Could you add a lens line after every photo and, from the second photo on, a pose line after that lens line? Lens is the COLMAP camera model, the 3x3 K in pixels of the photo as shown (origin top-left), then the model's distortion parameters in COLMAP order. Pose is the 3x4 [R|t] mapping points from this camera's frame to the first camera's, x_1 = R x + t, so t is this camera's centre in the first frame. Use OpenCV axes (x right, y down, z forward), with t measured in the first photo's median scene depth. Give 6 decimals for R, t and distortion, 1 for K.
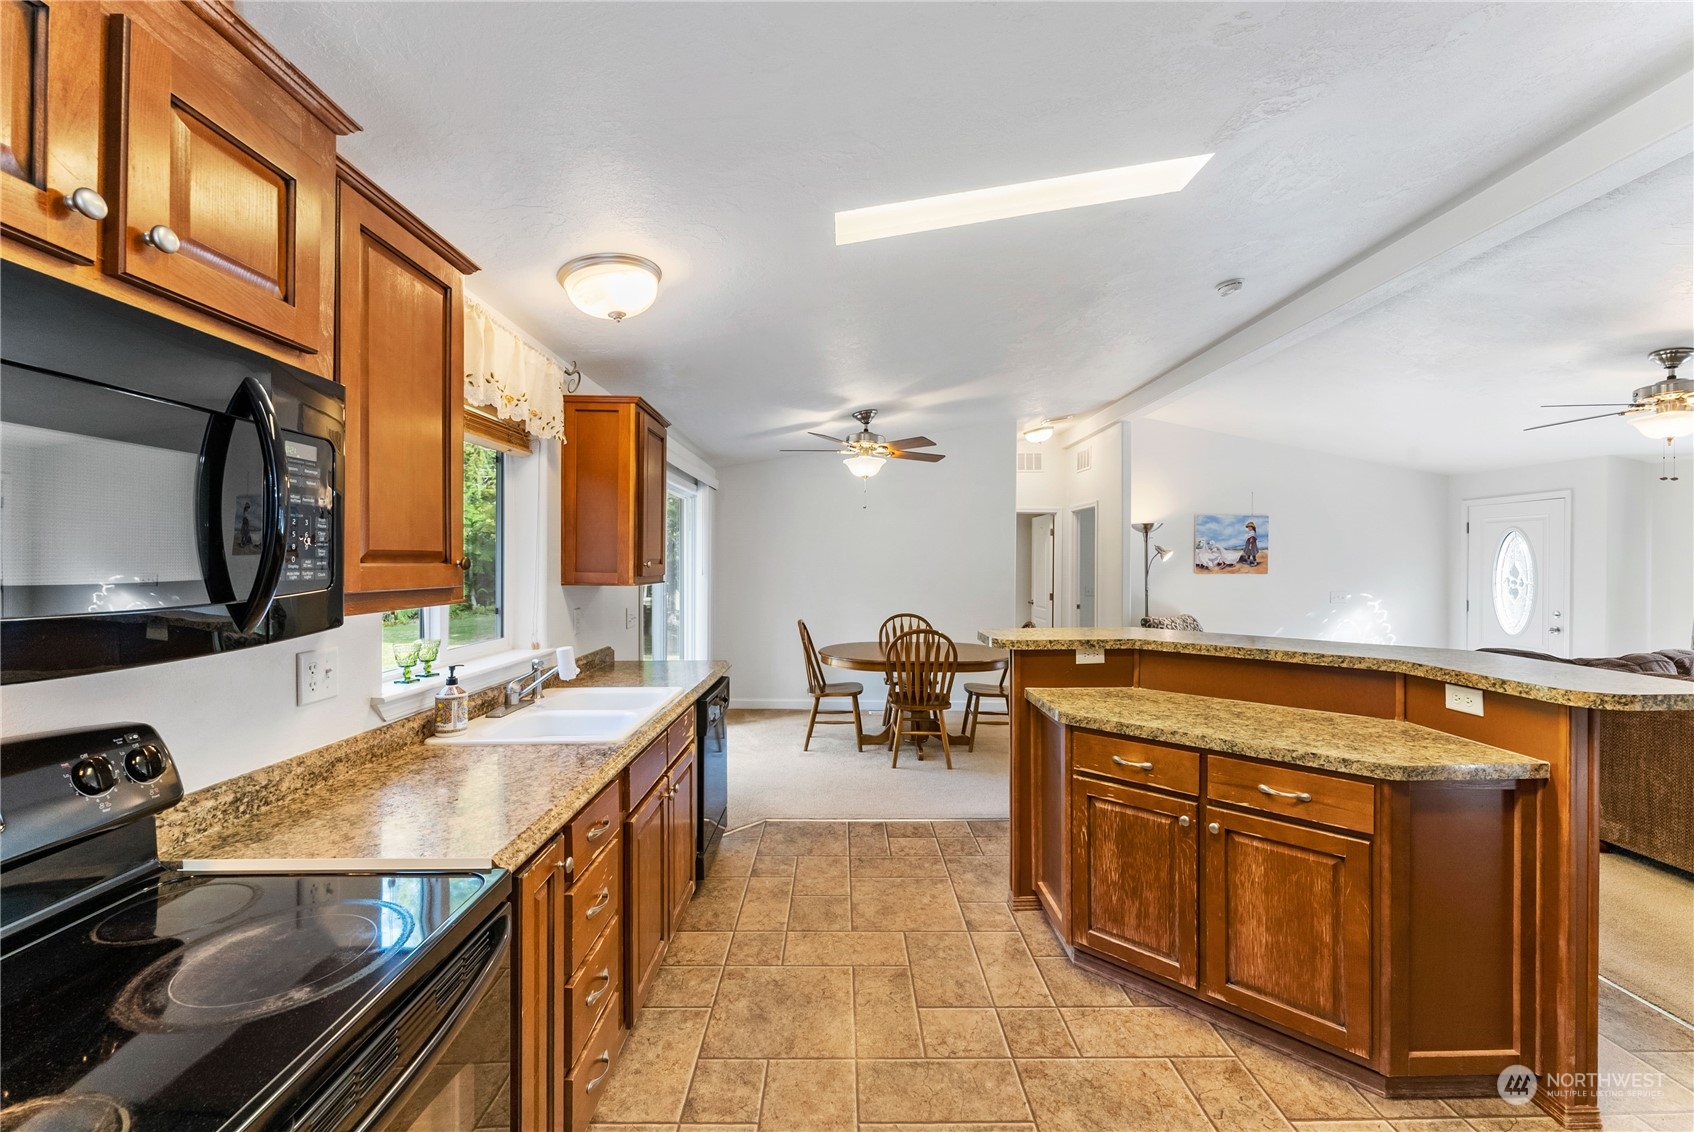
lens RADIAL K [[684.8, 0, 852.0], [0, 684.8, 566.5], [0, 0, 1]] dist [0.000525, -0.000471]
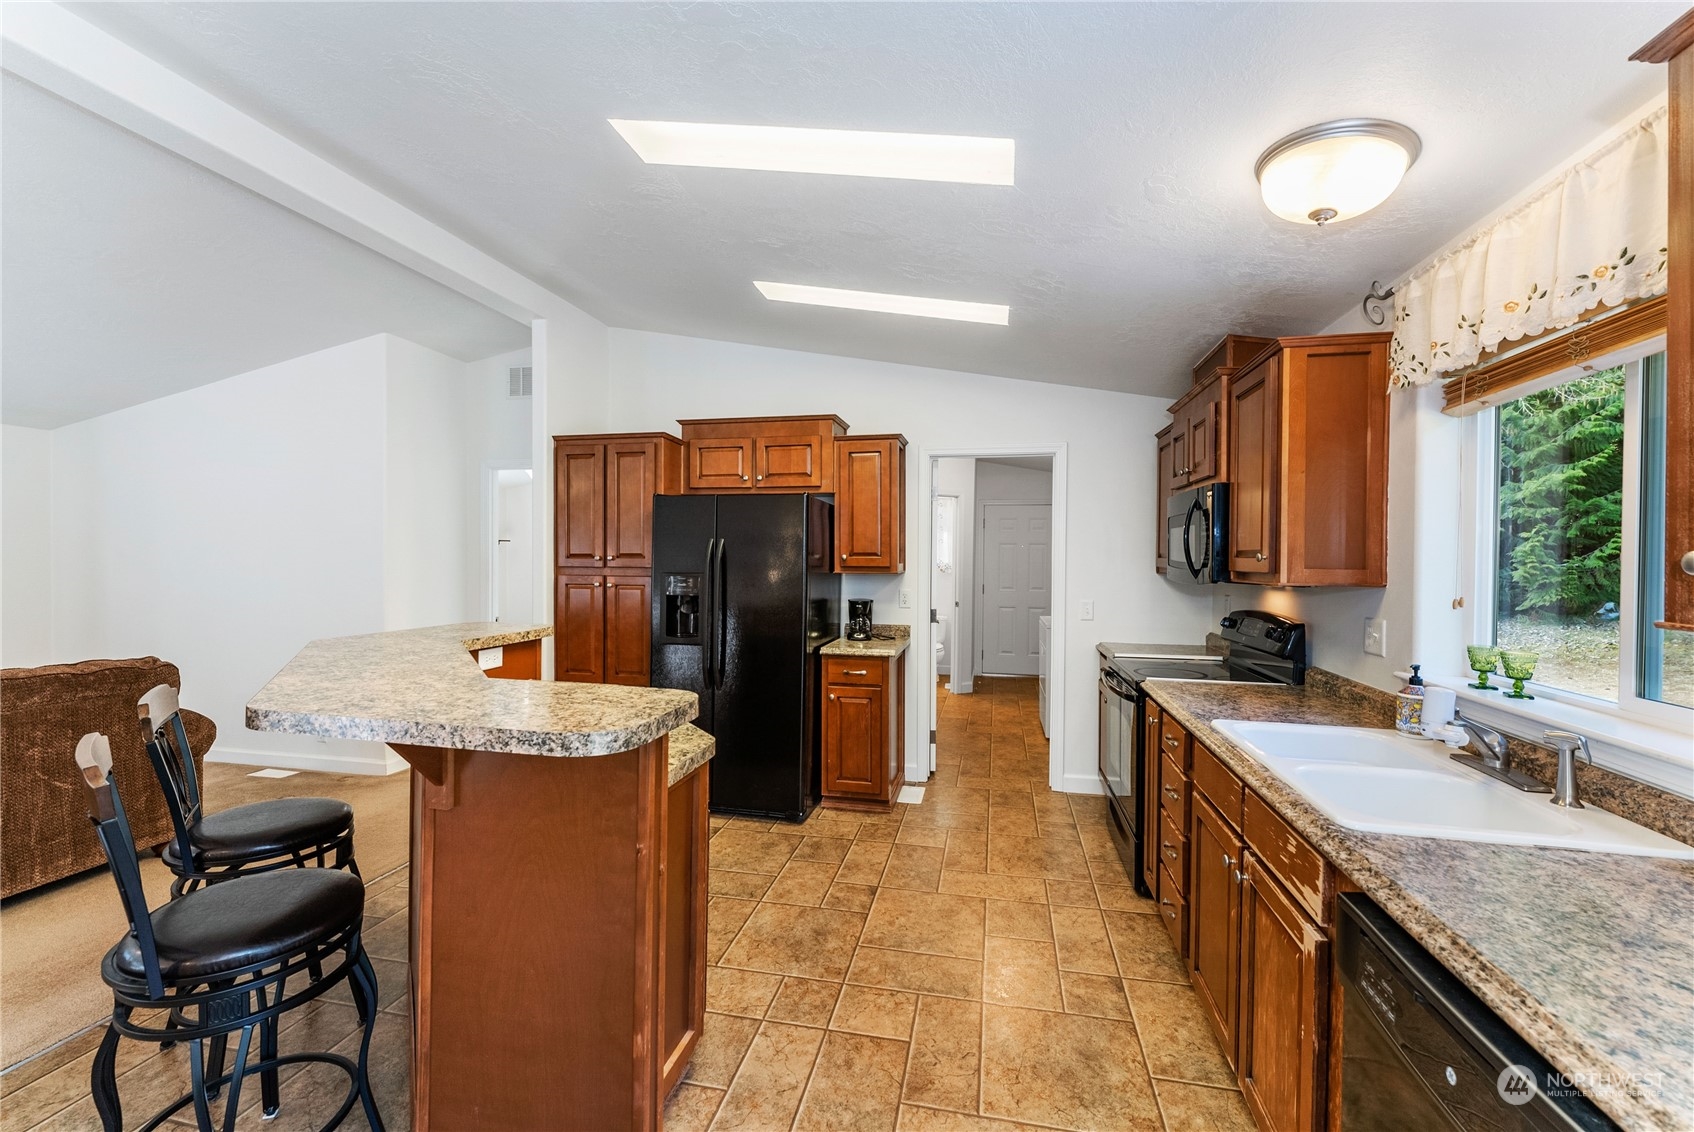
lens RADIAL K [[682.0, 0, 852.8], [0, 682.0, 565.8], [0, 0, 1]] dist [0.000005, -0.000044]
pose [[-0.974205, -0.013207, 0.225279, -0.009750], [-0.008889, 0.999757, 0.020175, -0.002036], [-0.225491, 0.017652, -0.974085, 0.697263]]
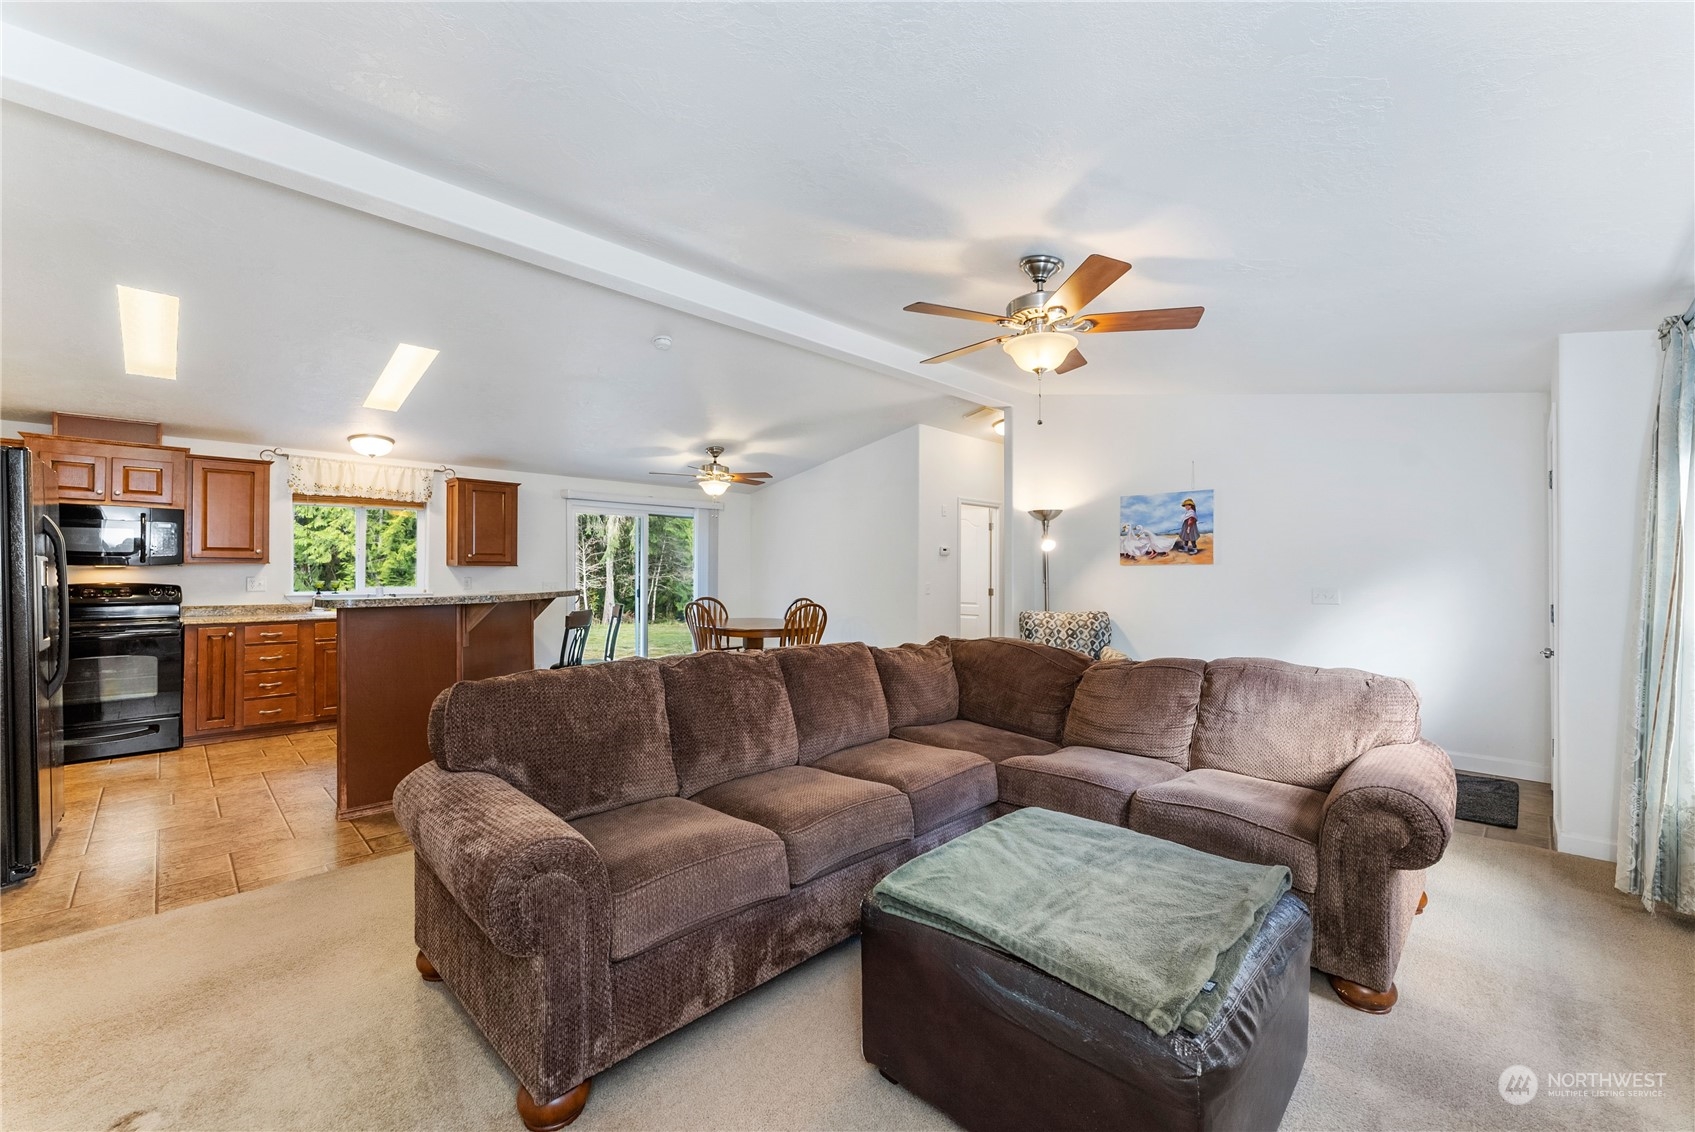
lens RADIAL K [[682.4, 0, 853.3], [0, 682.4, 565.8], [0, 0, 1]] dist [0.000005, -0.000044]
pose [[0.699274, -0.011999, -0.714753, 1.034702], [-0.001727, 0.999828, -0.018475, 0.033084], [0.714852, 0.014153, 0.699133, 0.196037]]
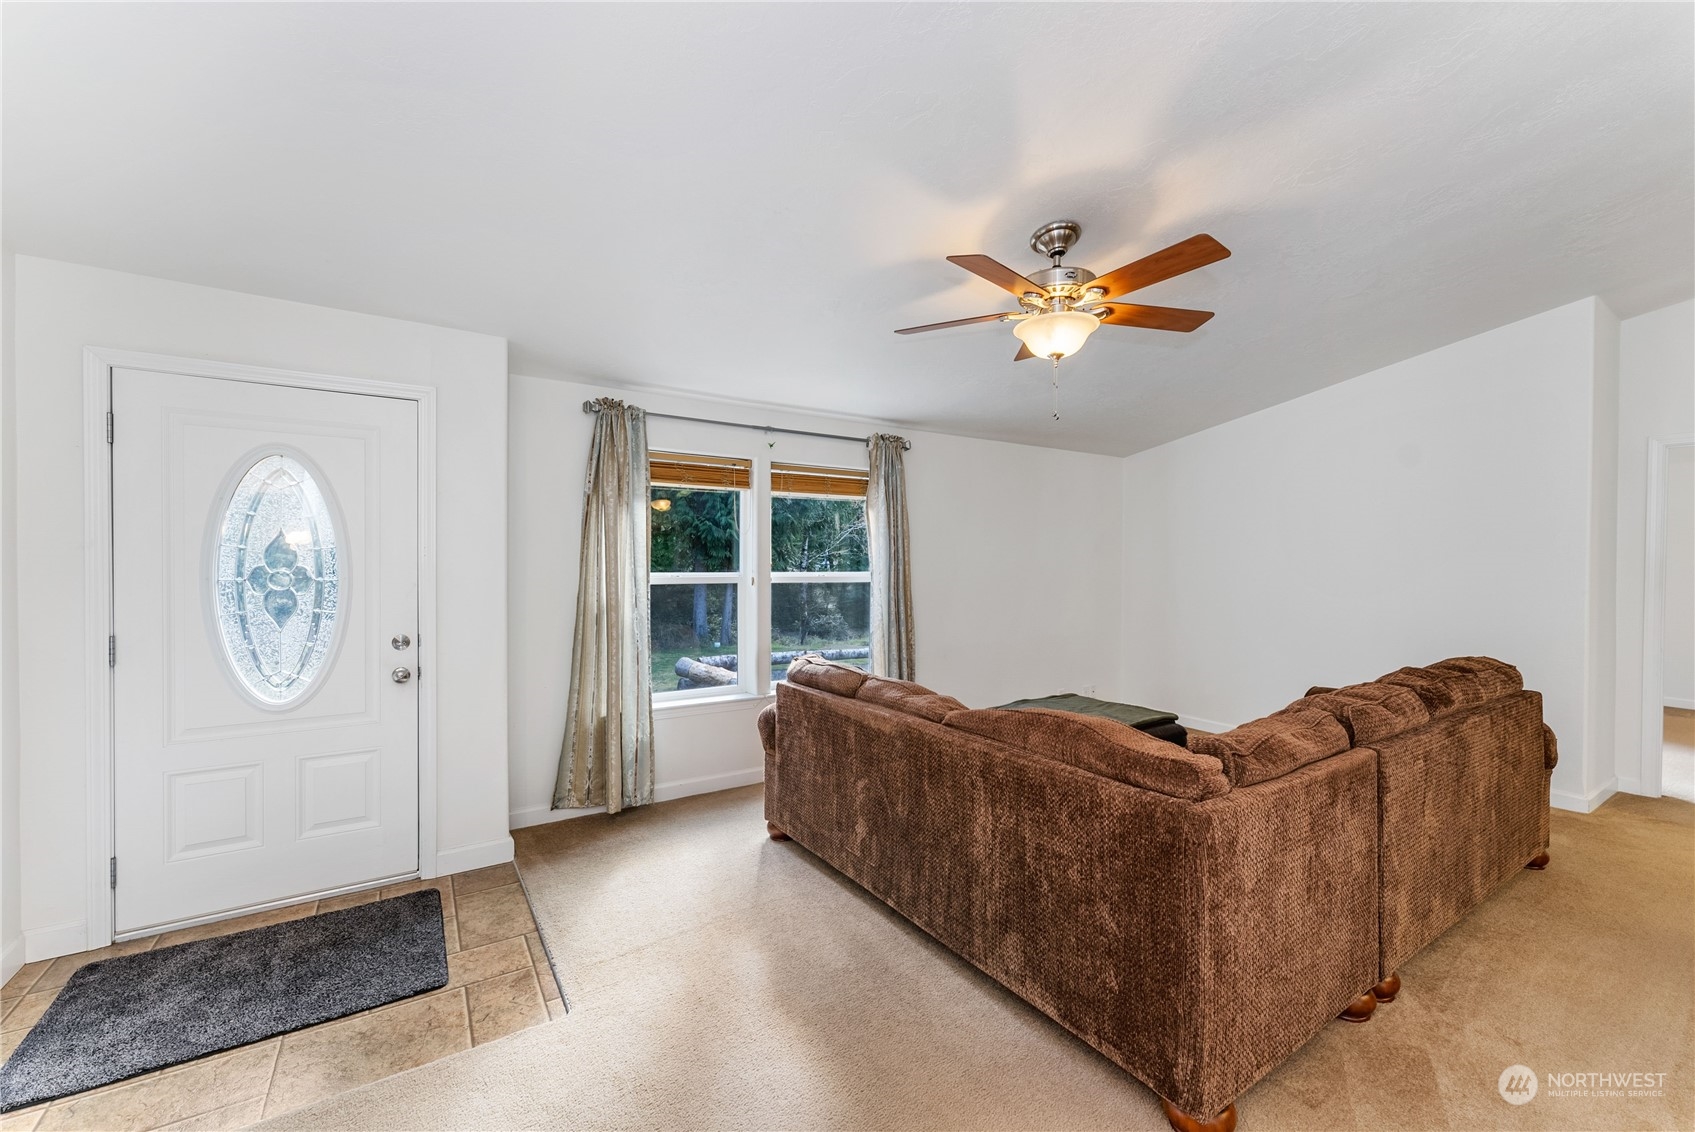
lens RADIAL K [[682.4, 0, 853.3], [0, 682.4, 565.8], [0, 0, 1]] dist [0.000005, -0.000044]
pose [[-0.528661, -0.014276, 0.848713, 0.462852], [-0.003942, 0.999889, 0.014363, 0.008959], [-0.848824, 0.004247, -0.528659, 0.995539]]
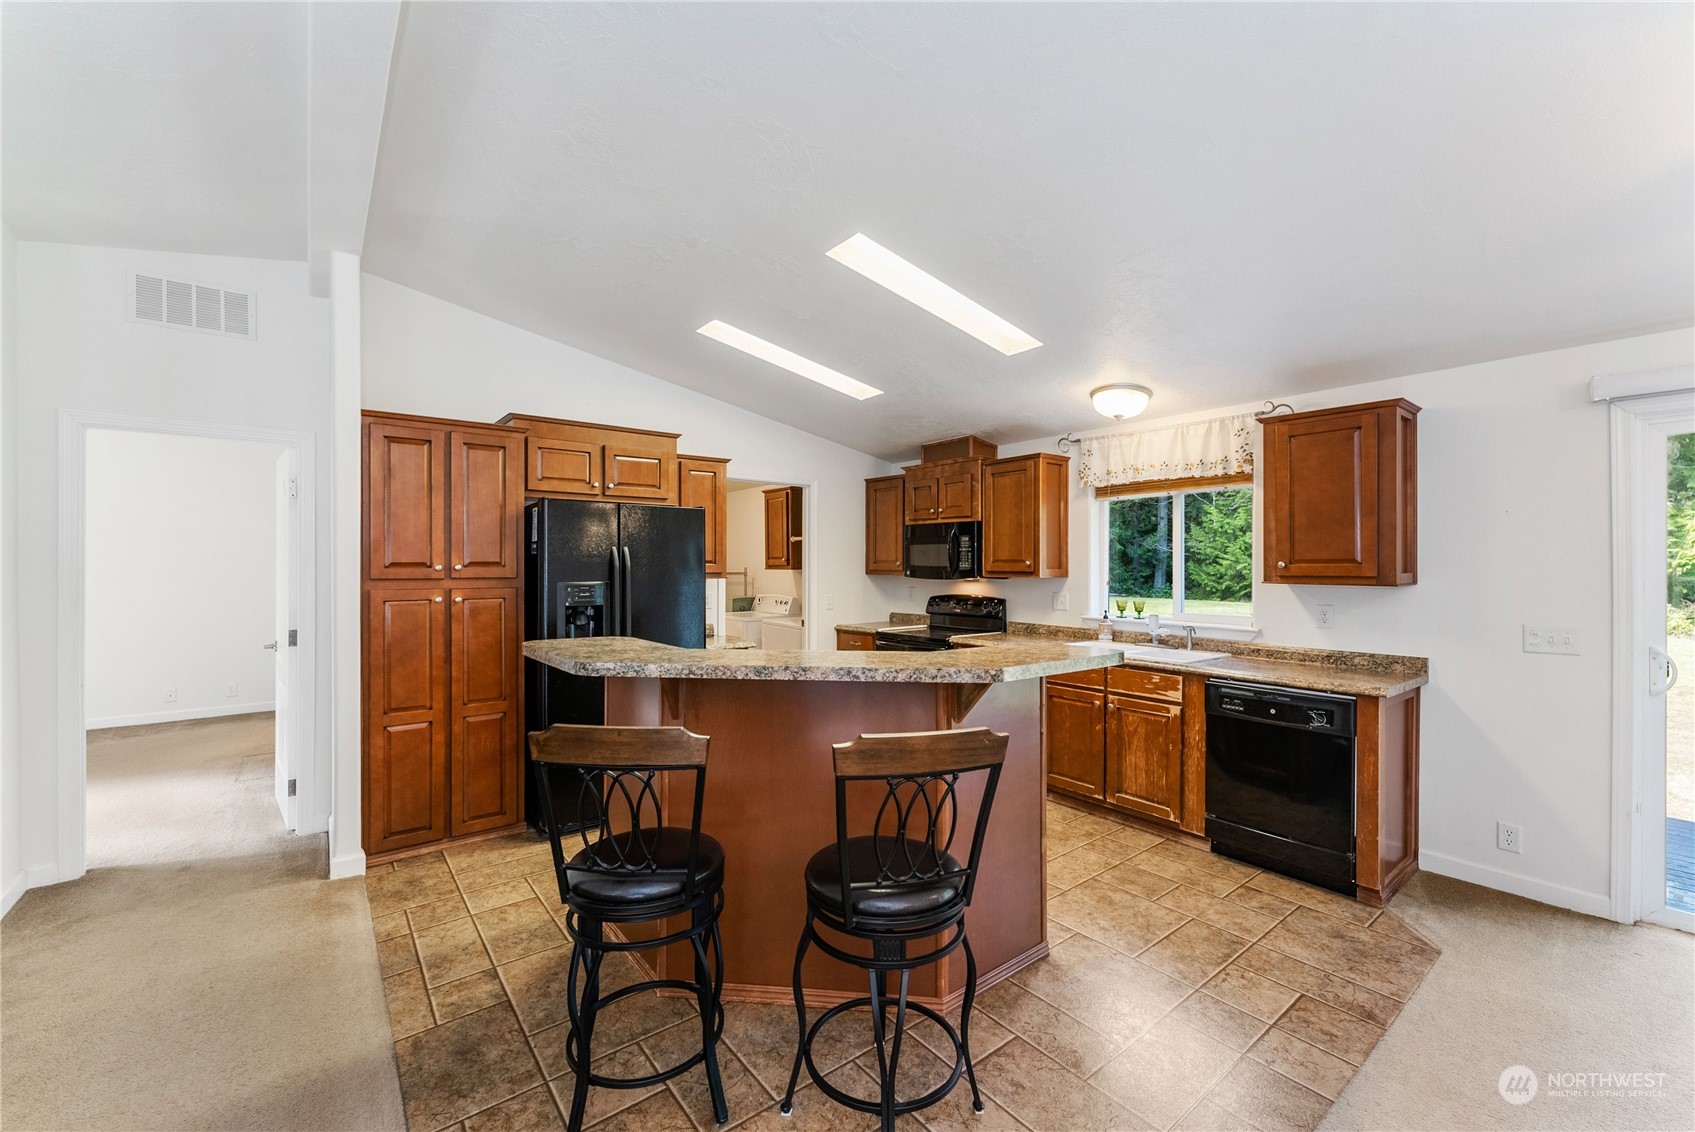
lens RADIAL K [[683.6, 0, 851.3], [0, 683.6, 565.1], [0, 0, 1]] dist [0.001245, 0.000052]
pose [[-0.795753, -0.003888, -0.605608, 0.460348], [-0.008032, 0.999959, 0.004134, -0.000747], [0.605567, 0.008154, -0.795752, 0.744522]]
